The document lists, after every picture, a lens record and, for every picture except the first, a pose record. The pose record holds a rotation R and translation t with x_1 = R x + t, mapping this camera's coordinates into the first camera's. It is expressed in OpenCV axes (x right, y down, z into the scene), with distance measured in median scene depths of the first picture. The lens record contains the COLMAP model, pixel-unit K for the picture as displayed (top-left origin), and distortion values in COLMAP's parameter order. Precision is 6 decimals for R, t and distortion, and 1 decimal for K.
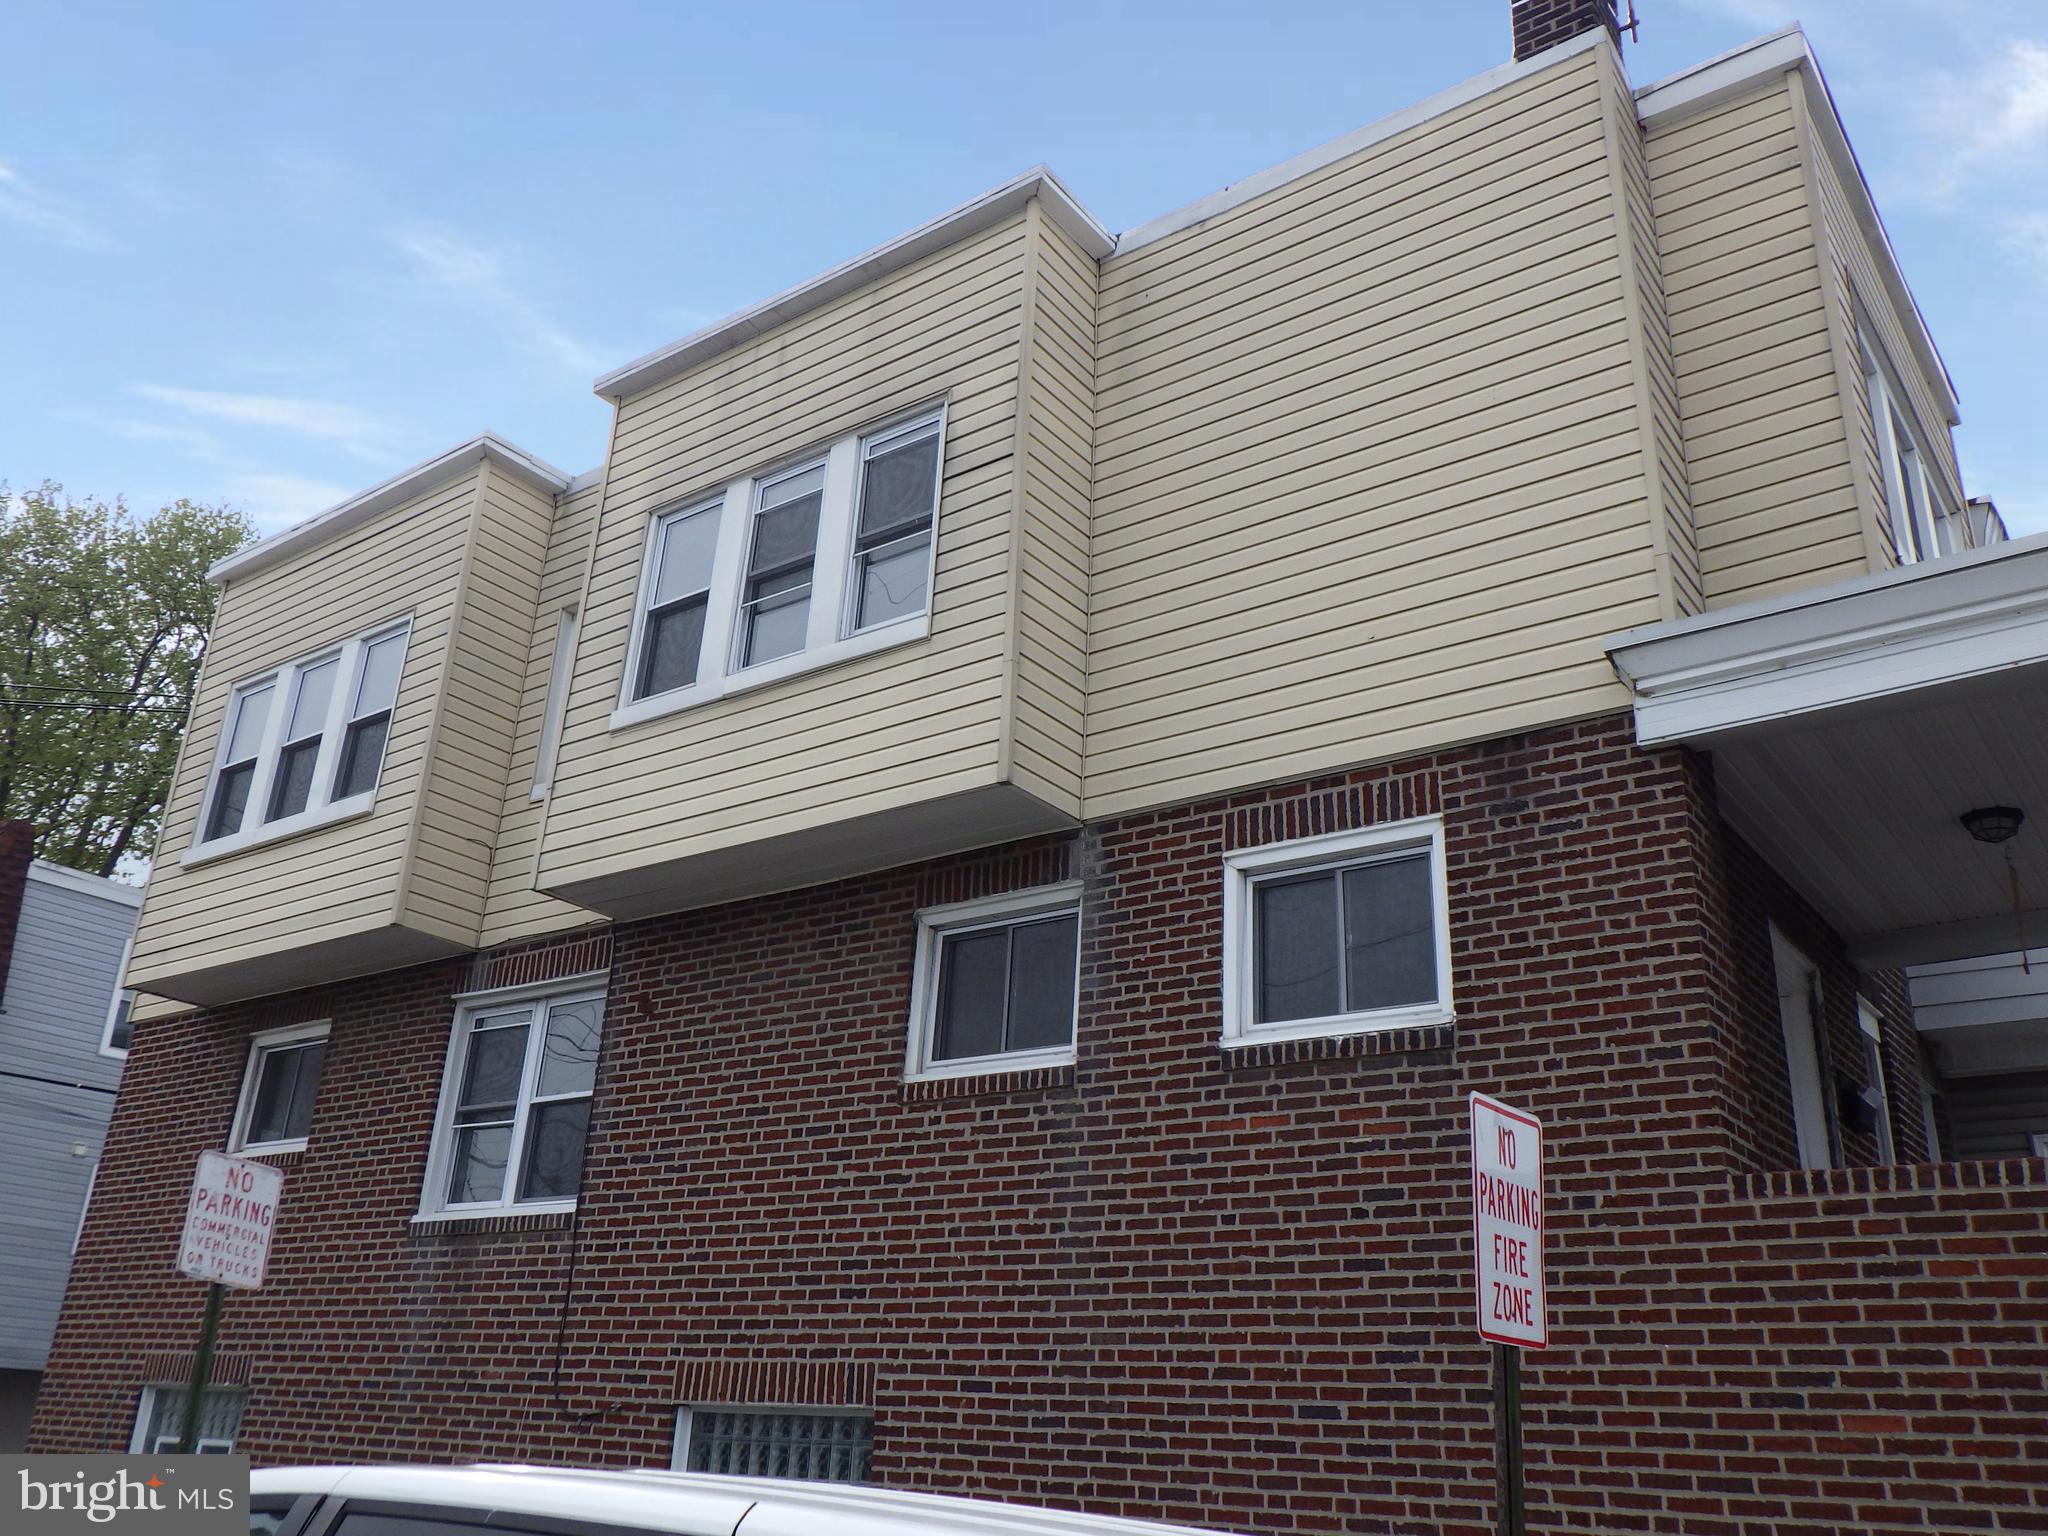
lens RADIAL K [[1684.0, 0, 1022.5], [0, 1684.0, 758.1], [0, 0, 1]] dist [-0.010044, -0.015632]
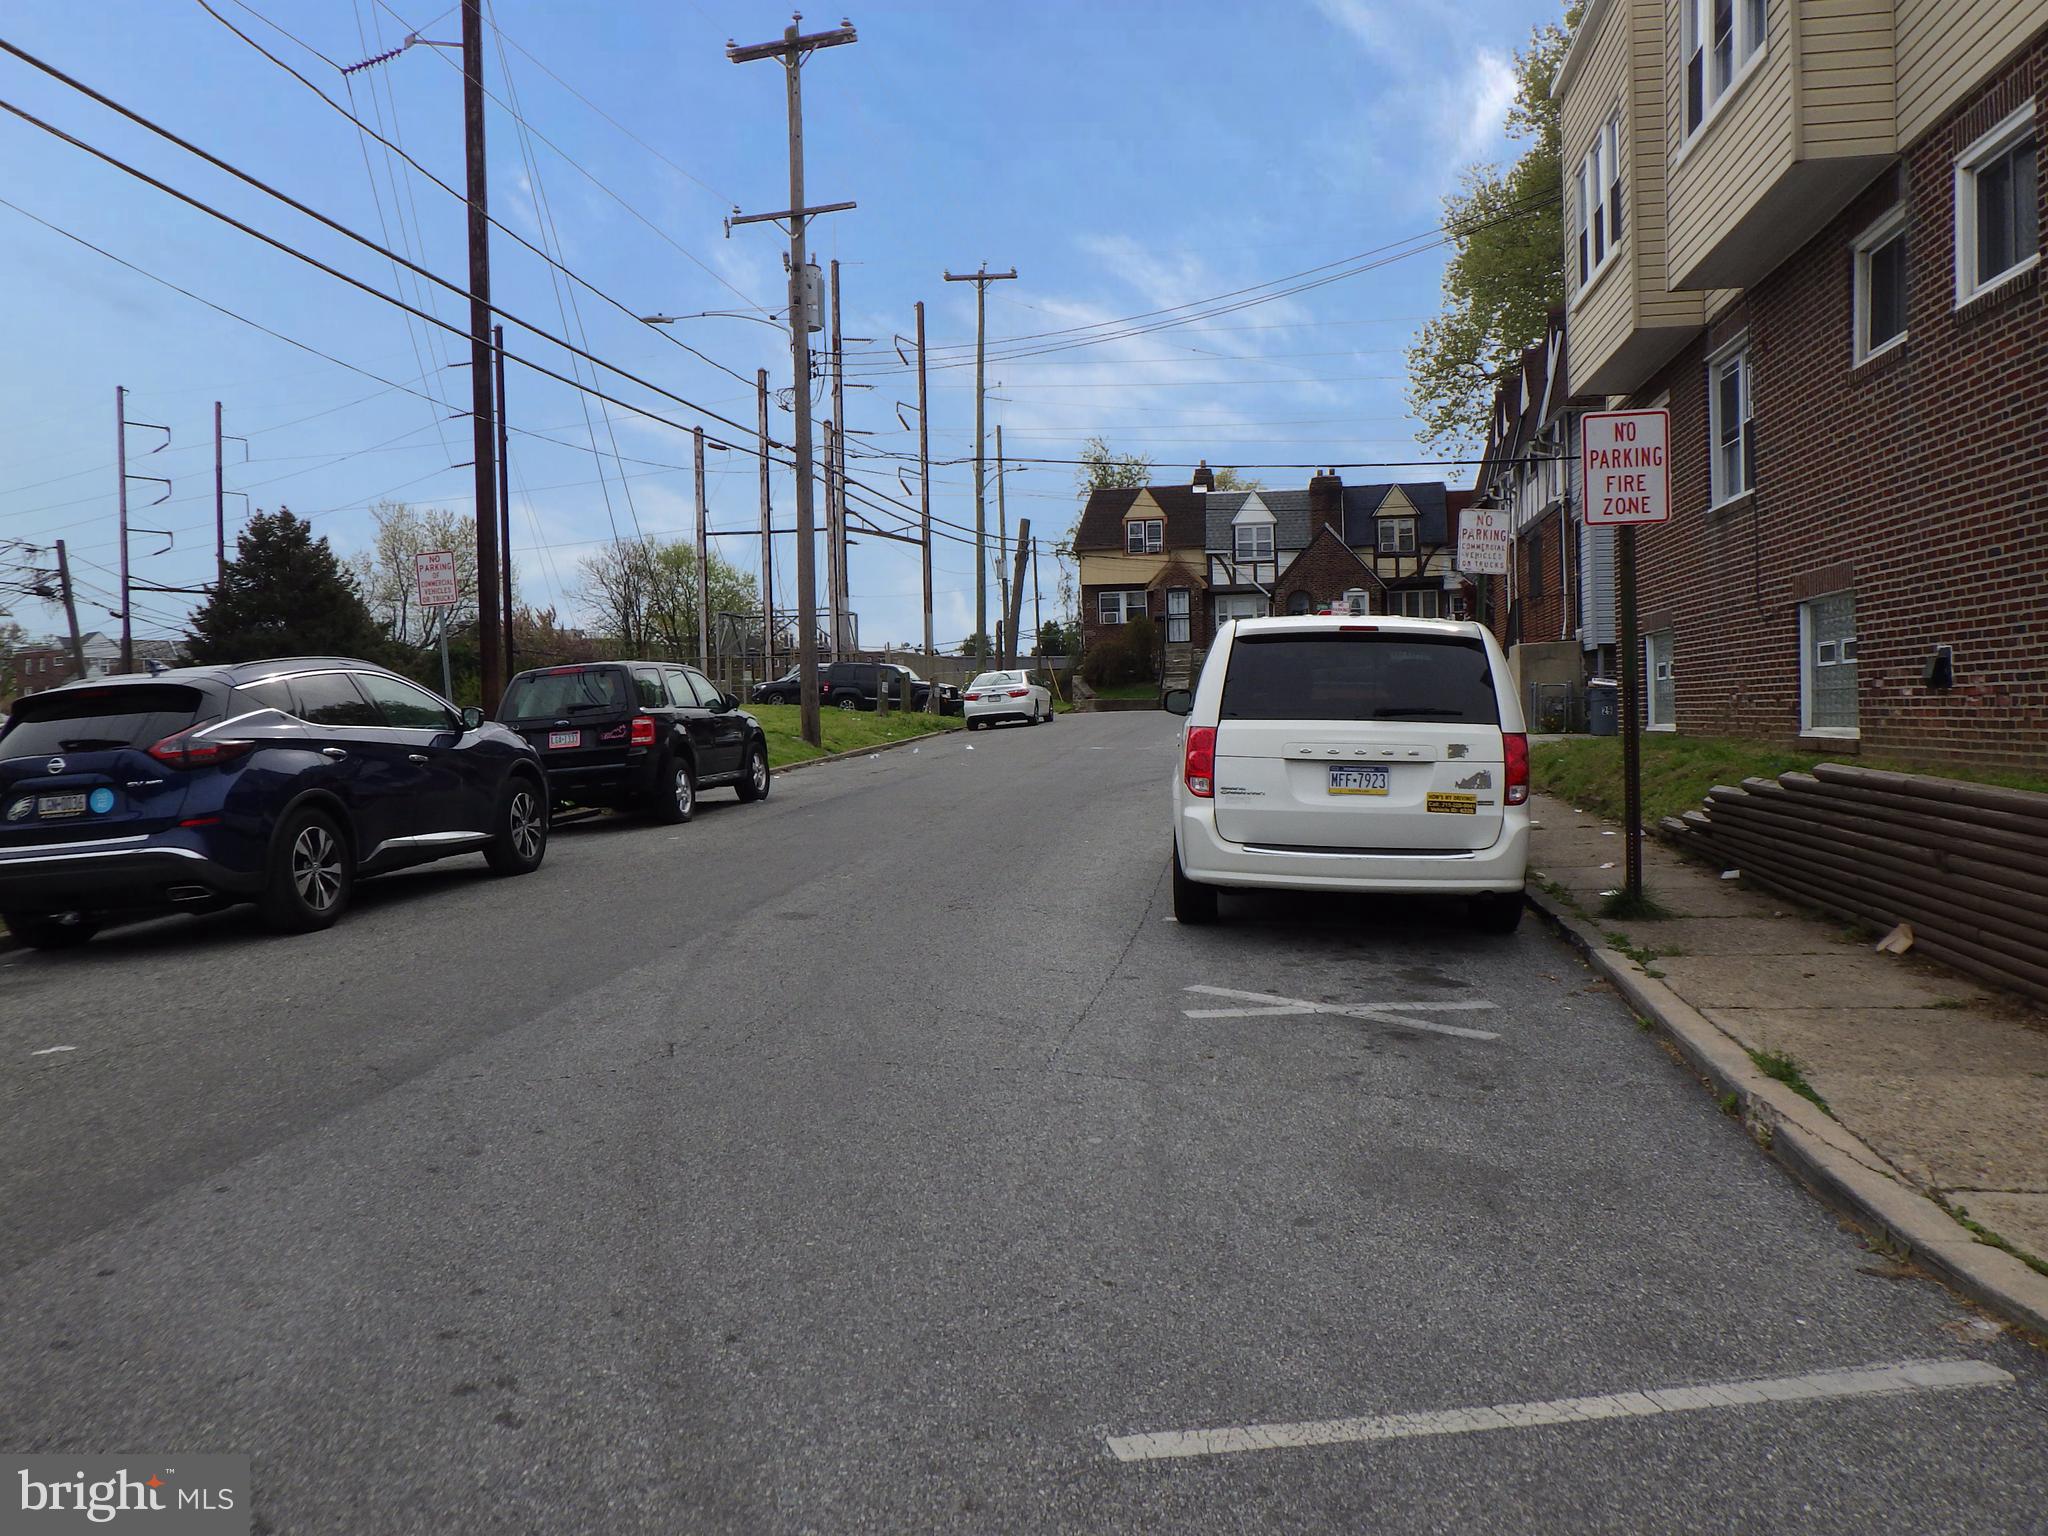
lens RADIAL K [[1684.0, 0, 1027.4], [0, 1684.0, 762.1], [0, 0, 1]] dist [-0.010044, -0.015632]
pose [[0.476429, -0.040626, -0.878274, 0.843323], [0.383123, 0.908696, 0.165795, -0.007423], [0.791349, -0.415476, 0.448494, -0.320079]]
